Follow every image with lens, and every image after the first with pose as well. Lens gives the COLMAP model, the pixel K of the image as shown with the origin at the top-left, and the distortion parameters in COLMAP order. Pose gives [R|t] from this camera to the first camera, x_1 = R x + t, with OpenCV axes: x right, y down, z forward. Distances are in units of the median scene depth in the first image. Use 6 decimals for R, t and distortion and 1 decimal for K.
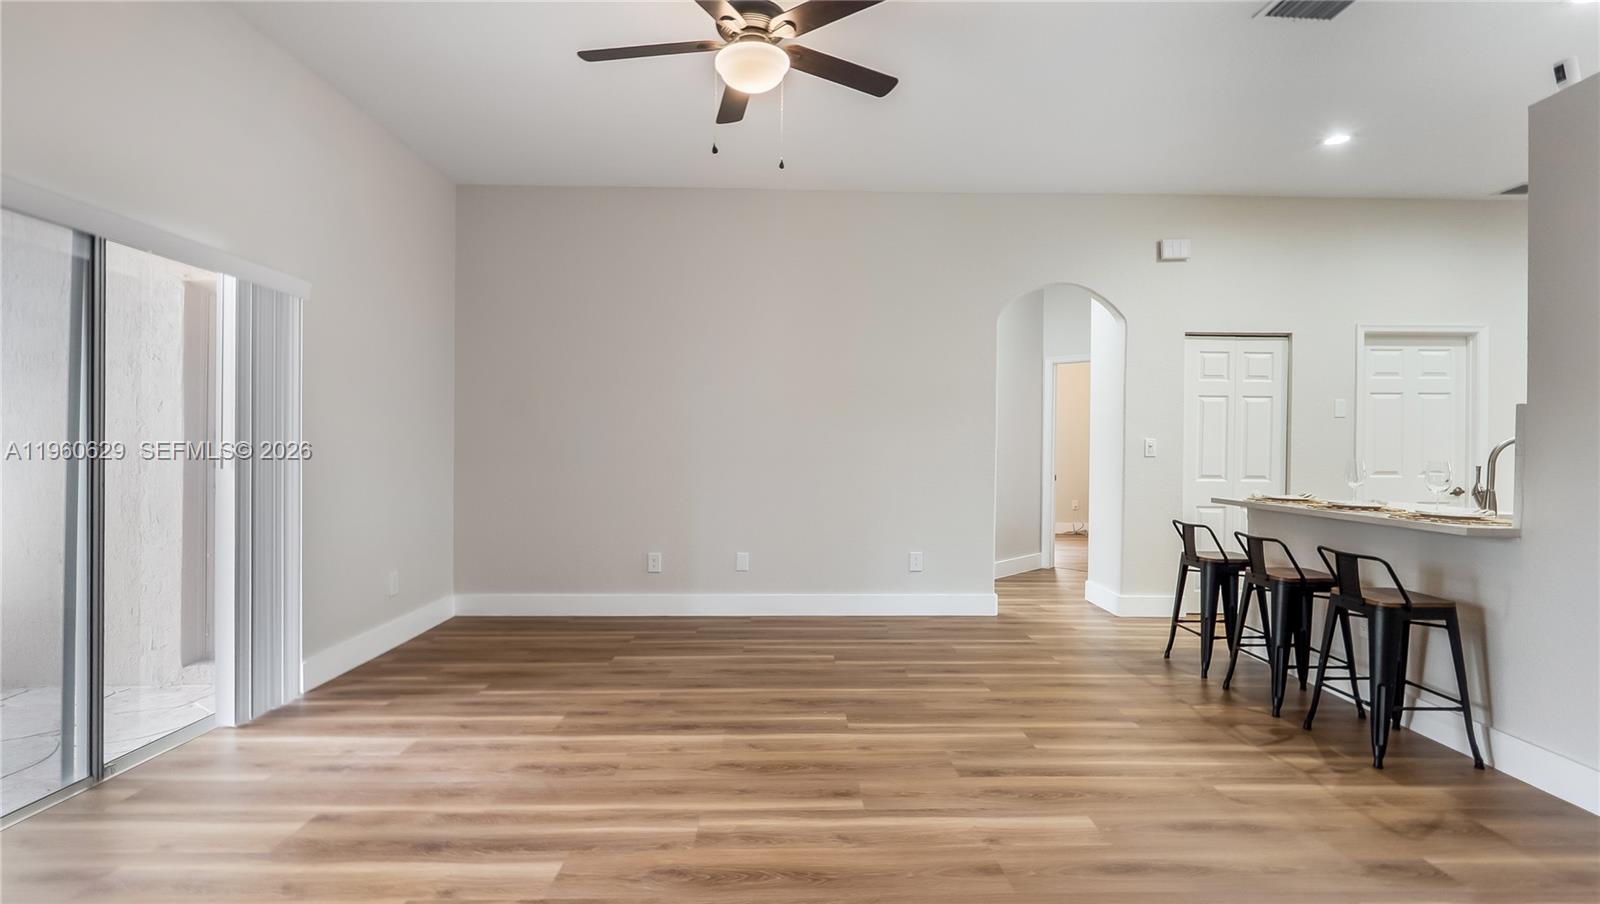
lens RADIAL K [[728.0, 0, 800.6], [0, 728.0, 459.4], [0, 0, 1]] dist [0.001721, 0.000451]
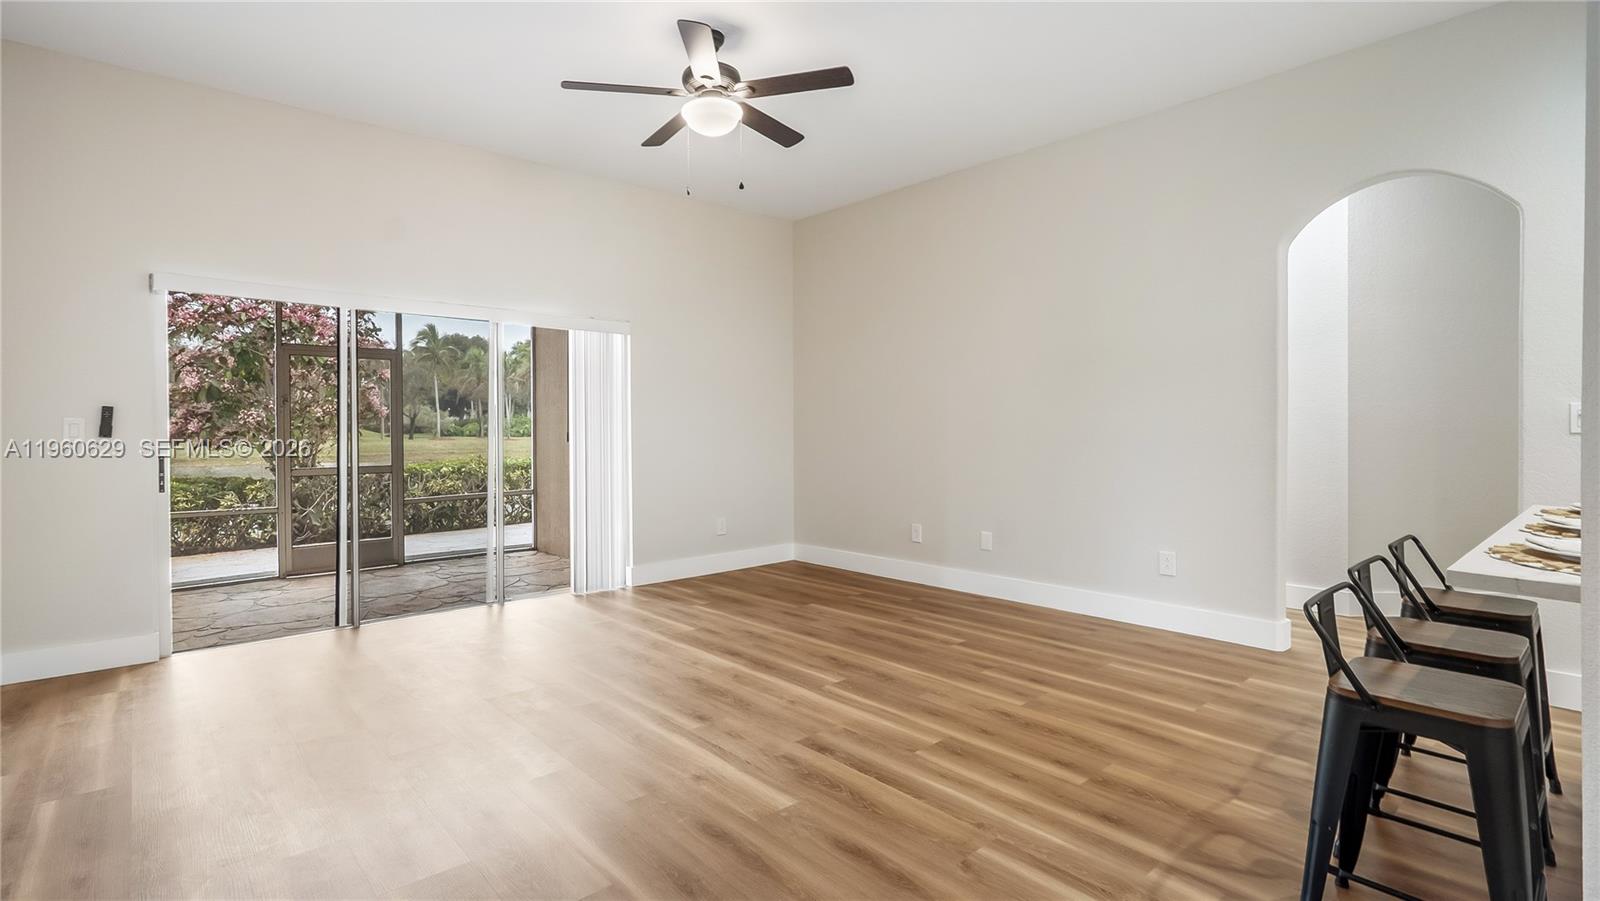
lens RADIAL K [[741.2, 0, 799.1], [0, 741.2, 443.1], [0, 0, 1]] dist [-0.001877, 0.000092]
pose [[0.648826, 0.002252, -0.760933, 0.789971], [0.003112, 0.999979, 0.005613, 0.004285], [0.760930, -0.006010, 0.648806, 0.249768]]
